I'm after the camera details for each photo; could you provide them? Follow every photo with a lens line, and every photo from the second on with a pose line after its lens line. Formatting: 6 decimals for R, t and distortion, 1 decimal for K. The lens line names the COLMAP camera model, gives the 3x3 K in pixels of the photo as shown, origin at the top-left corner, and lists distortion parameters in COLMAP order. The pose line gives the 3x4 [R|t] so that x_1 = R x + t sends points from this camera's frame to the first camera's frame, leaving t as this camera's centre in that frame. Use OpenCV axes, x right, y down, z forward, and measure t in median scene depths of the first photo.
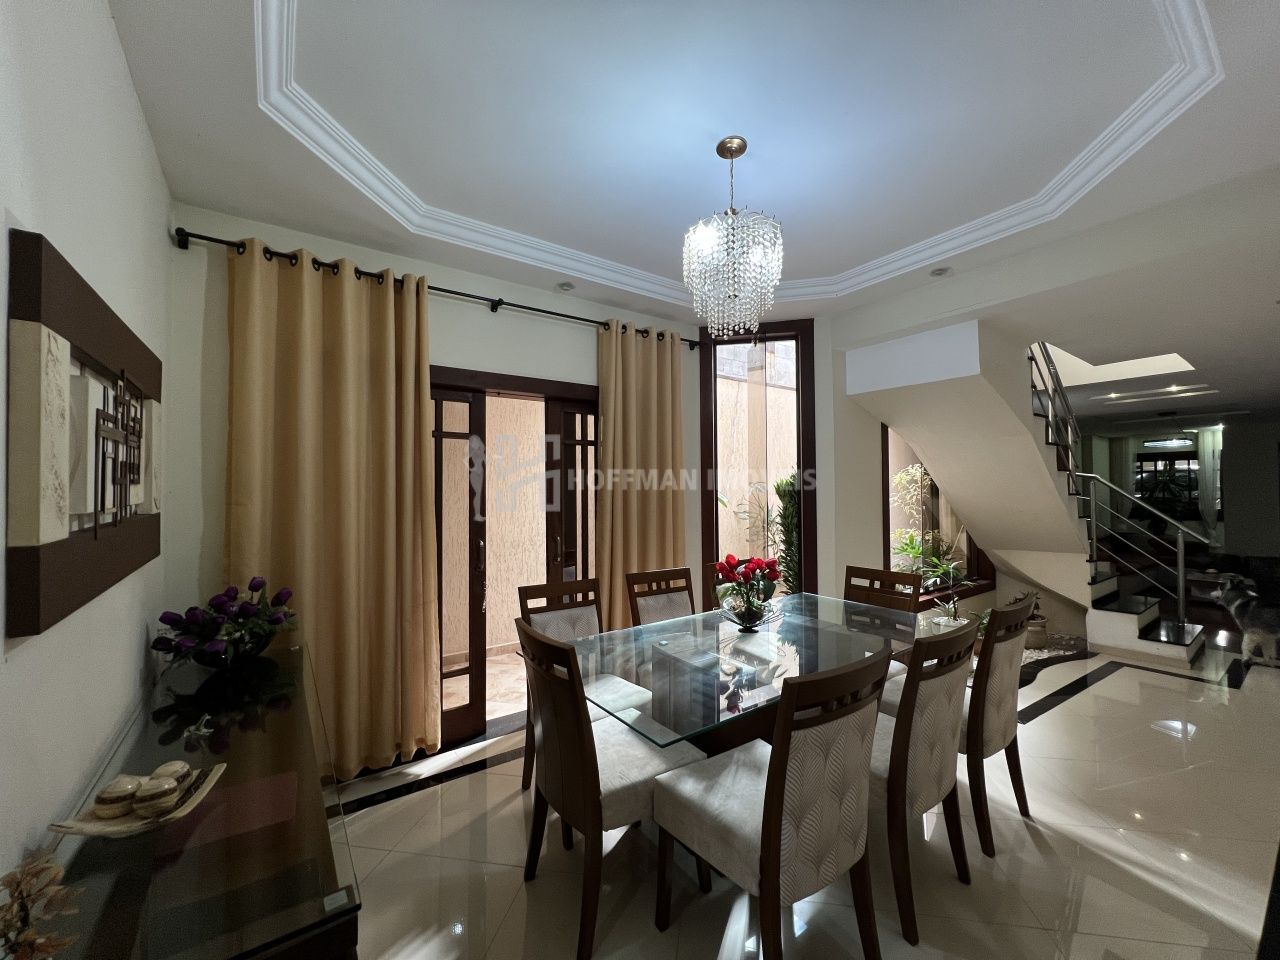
lens RADIAL K [[510.1, 0, 646.4], [0, 510.1, 478.4], [0, 0, 1]] dist [-0.005348, 0.001550]
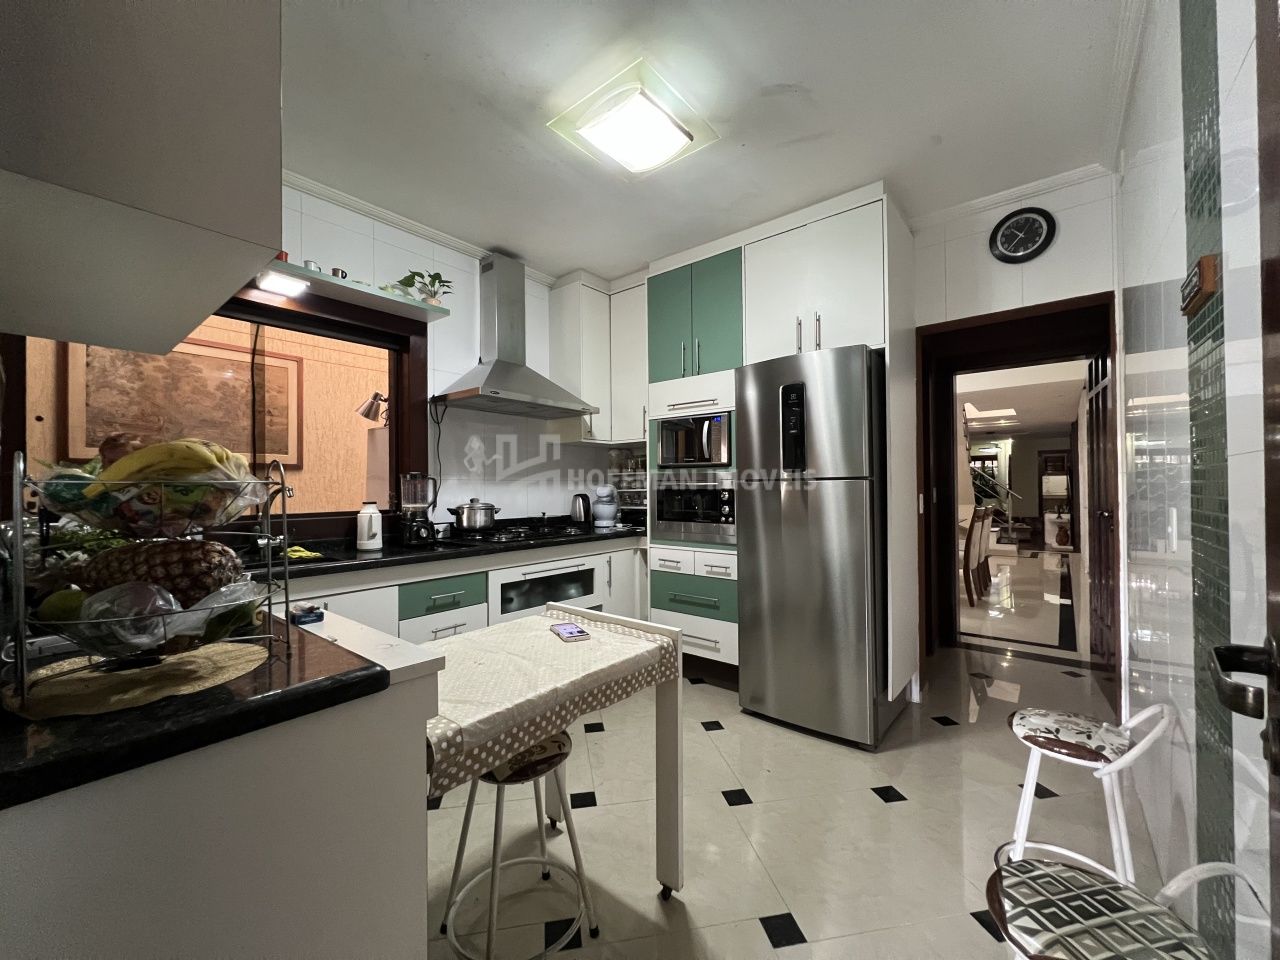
lens RADIAL K [[510.1, 0, 642.6], [0, 510.1, 478.9], [0, 0, 1]] dist [-0.005348, 0.001550]
pose [[0.967466, 0.003789, 0.252972, -1.768275], [-0.005261, 0.999973, 0.005144, 0.079935], [-0.252946, -0.006307, 0.967460, -1.198419]]
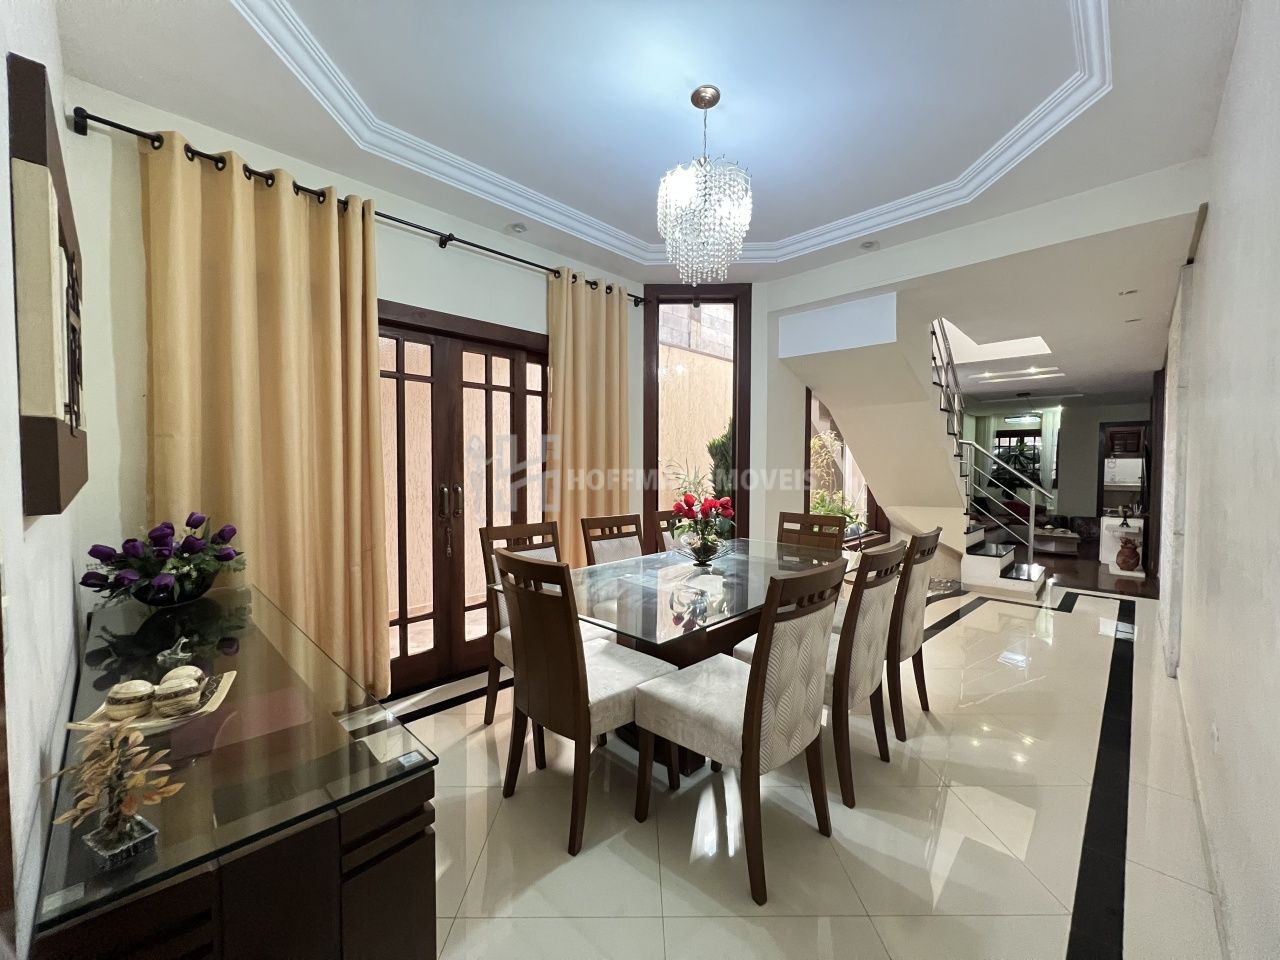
lens RADIAL K [[510.1, 0, 645.4], [0, 510.1, 478.7], [0, 0, 1]] dist [-0.005348, 0.001550]
pose [[0.984593, 0.005768, 0.174769, -0.112260], [-0.014613, 0.998674, 0.049364, 0.066406], [-0.174253, -0.051158, 0.983371, -0.033193]]
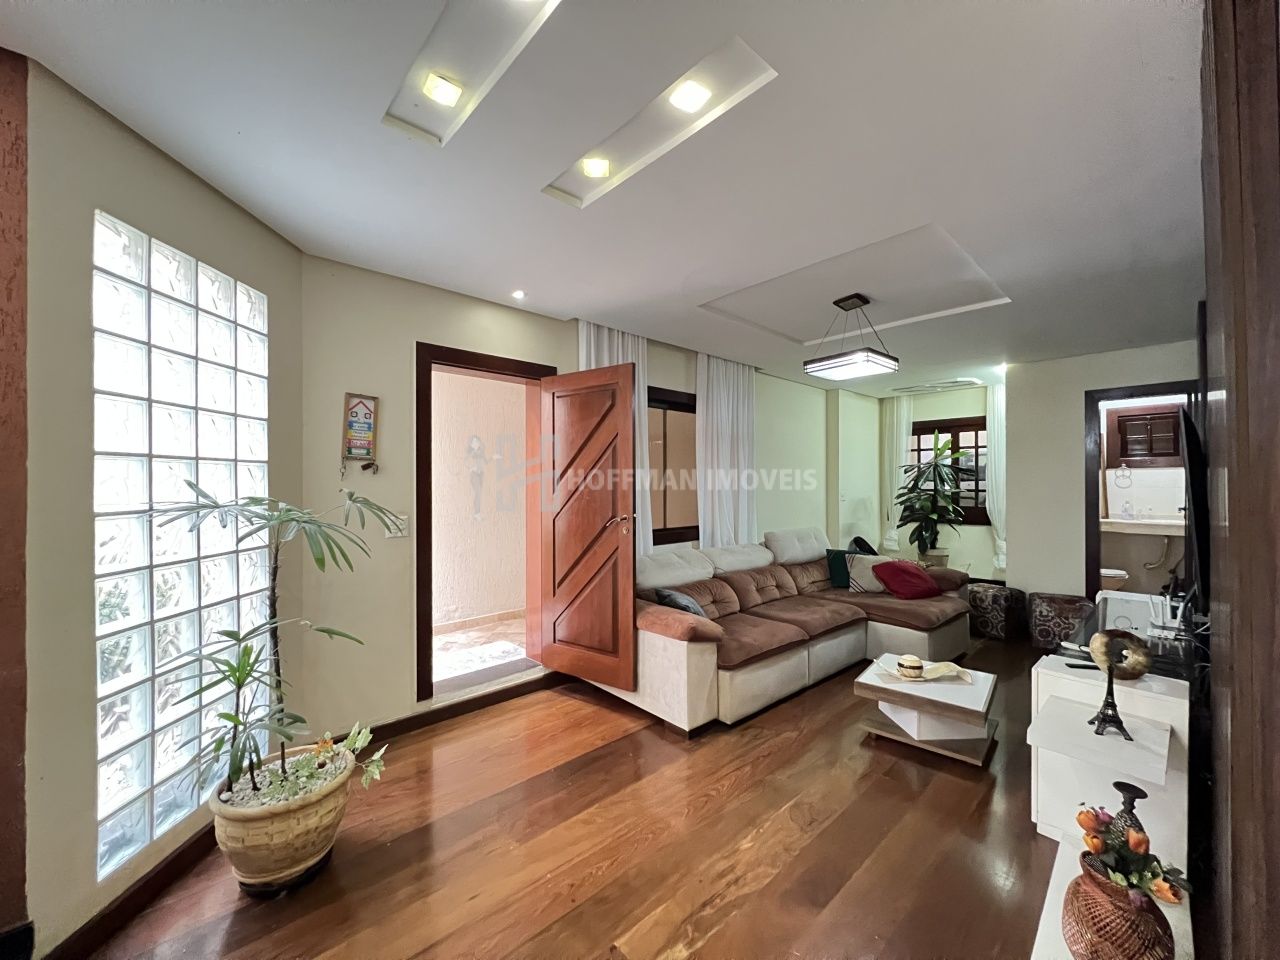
lens RADIAL K [[510.1, 0, 636.2], [0, 510.1, 479.6], [0, 0, 1]] dist [-0.005348, 0.001550]
pose [[0.993233, 0.003650, 0.116083, 2.380960], [-0.005440, 0.999871, 0.015104, 0.075596], [-0.116013, -0.015633, 0.993125, 1.723035]]
